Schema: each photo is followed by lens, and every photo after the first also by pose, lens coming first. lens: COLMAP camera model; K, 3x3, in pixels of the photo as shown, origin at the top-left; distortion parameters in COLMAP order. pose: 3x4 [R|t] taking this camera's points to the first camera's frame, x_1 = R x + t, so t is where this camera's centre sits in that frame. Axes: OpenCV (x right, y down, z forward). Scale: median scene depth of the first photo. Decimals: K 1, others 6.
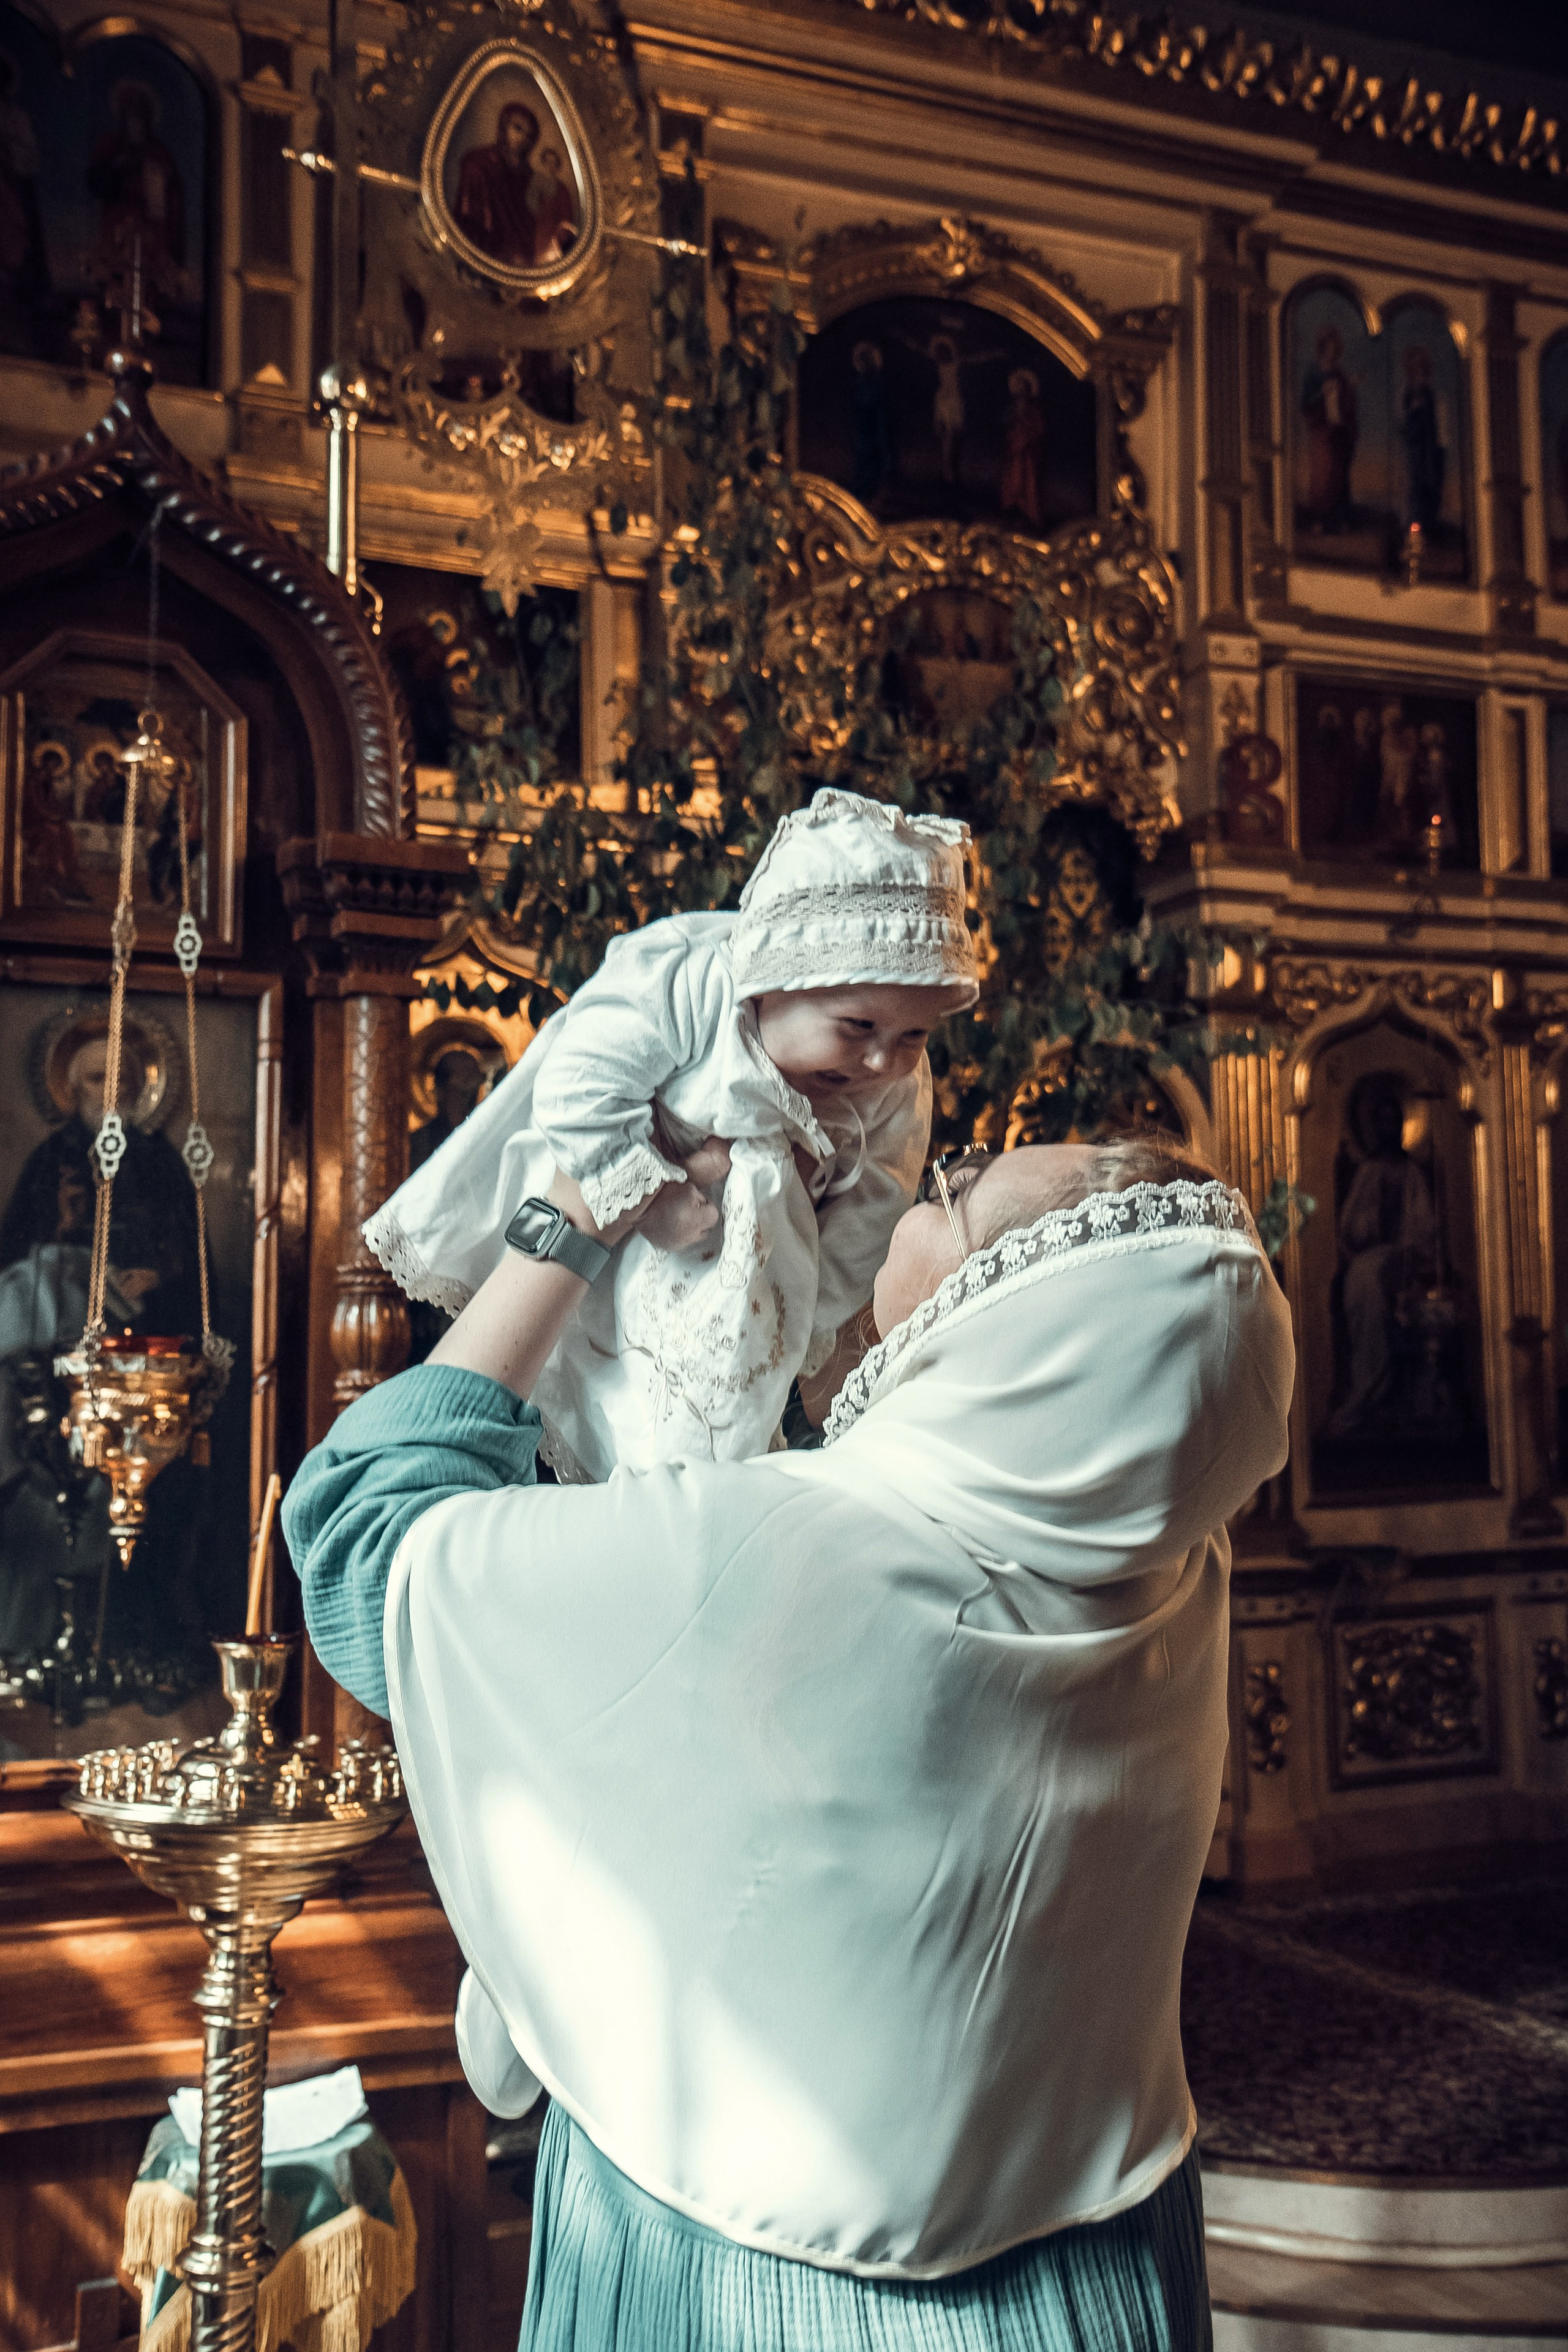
lens RADIAL K [[2551.0, 0, 770.8], [0, 2551.0, 1200.8], [0, 0, 1]] dist [0.038711, 0.000000]
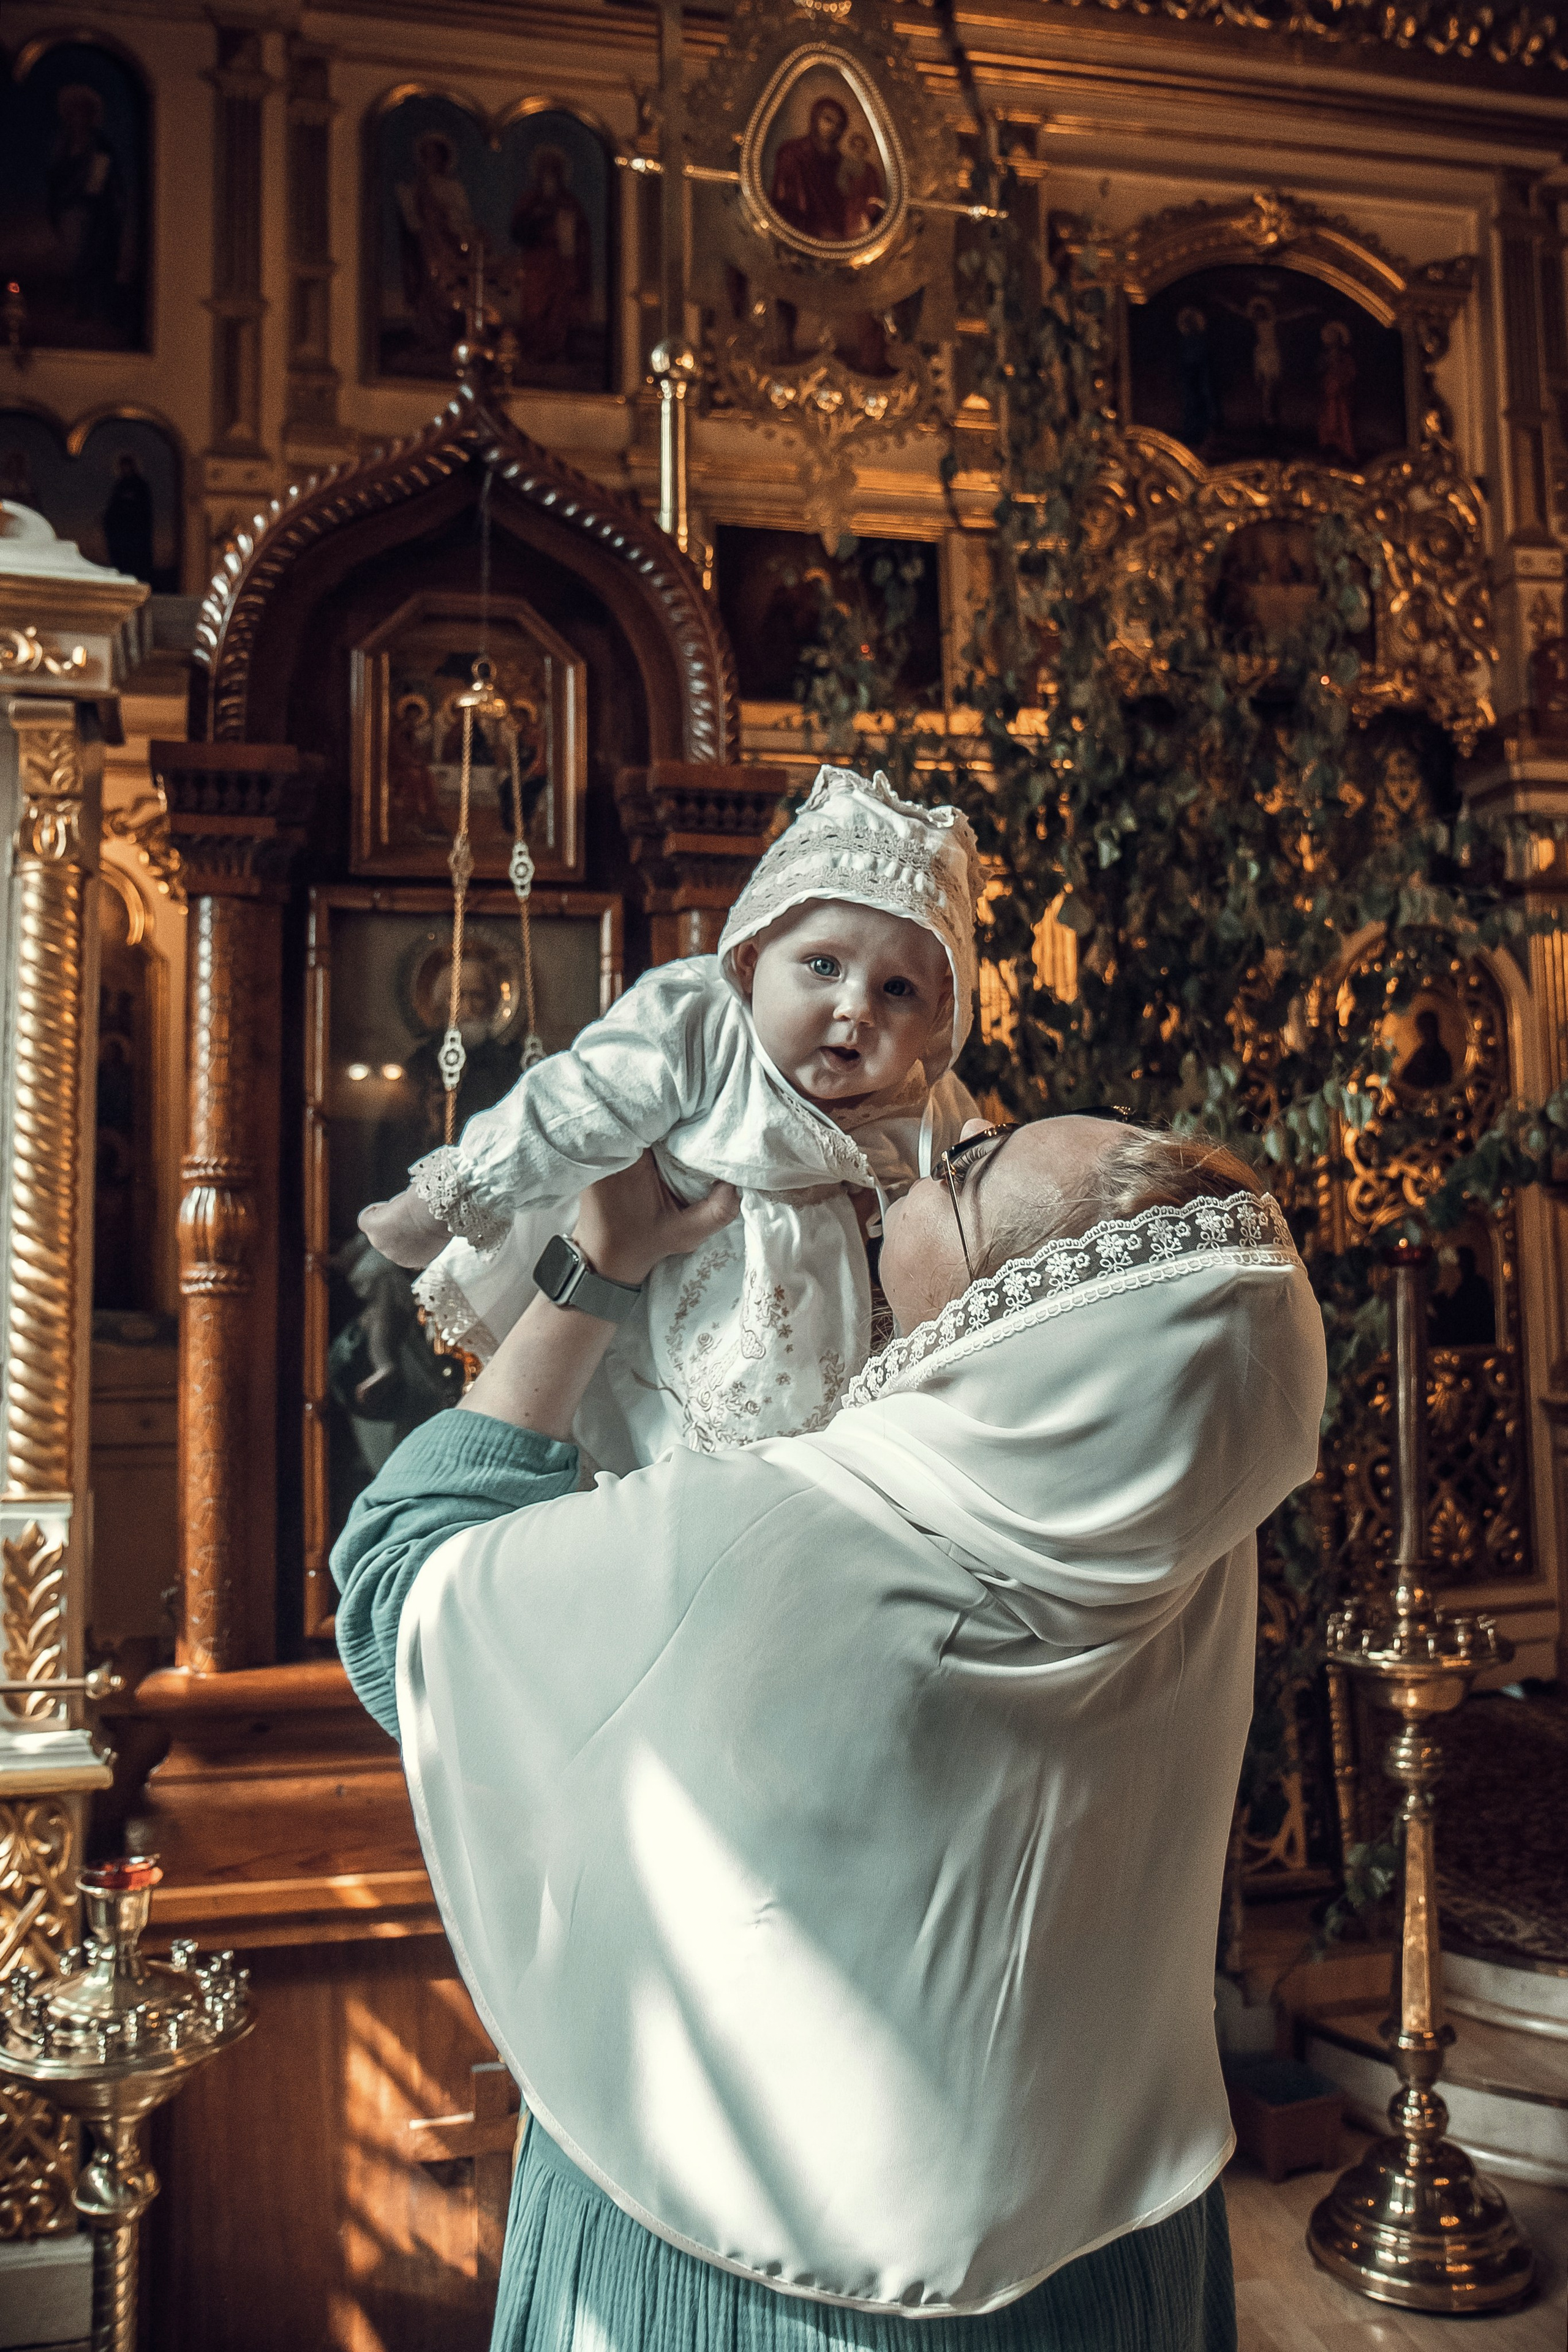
lens RADIAL K [[2082.3, 0, 810.1], [0, 2082.3, 1107.9], [0, 0, 1]] dist [-0.089078, 0.075686]
pose [[0.984090, -0.023366, -0.176128, 0.038560], [0.027040, 0.999463, 0.018485, -0.010602], [0.175602, -0.022953, 0.984194, 0.126758]]
